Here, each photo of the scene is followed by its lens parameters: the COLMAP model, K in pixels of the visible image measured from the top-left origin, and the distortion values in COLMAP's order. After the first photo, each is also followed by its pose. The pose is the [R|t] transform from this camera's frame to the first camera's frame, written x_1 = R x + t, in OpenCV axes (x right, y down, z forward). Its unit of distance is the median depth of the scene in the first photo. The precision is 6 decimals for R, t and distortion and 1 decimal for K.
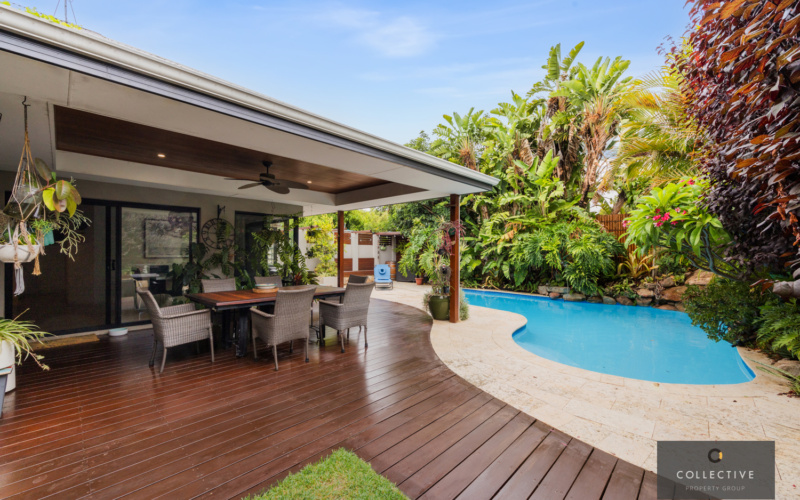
lens RADIAL K [[327.1, 0, 402.3], [0, 327.1, 252.7], [0, 0, 1]] dist [0.000805, 0.000560]
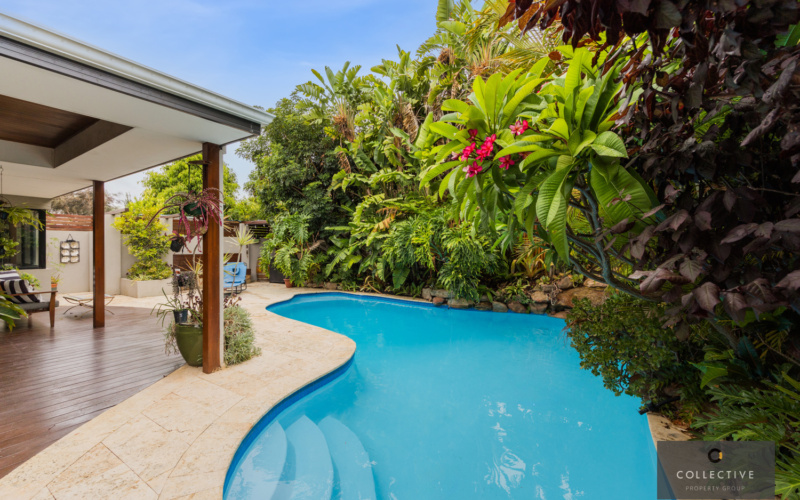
lens RADIAL K [[327.1, 0, 398.0], [0, 327.1, 246.0], [0, 0, 1]] dist [0.000805, 0.000560]
pose [[0.985682, -0.002020, 0.168603, 0.235515], [0.002006, 0.999998, 0.000248, -0.001205], [-0.168603, 0.000094, 0.985684, 0.241630]]
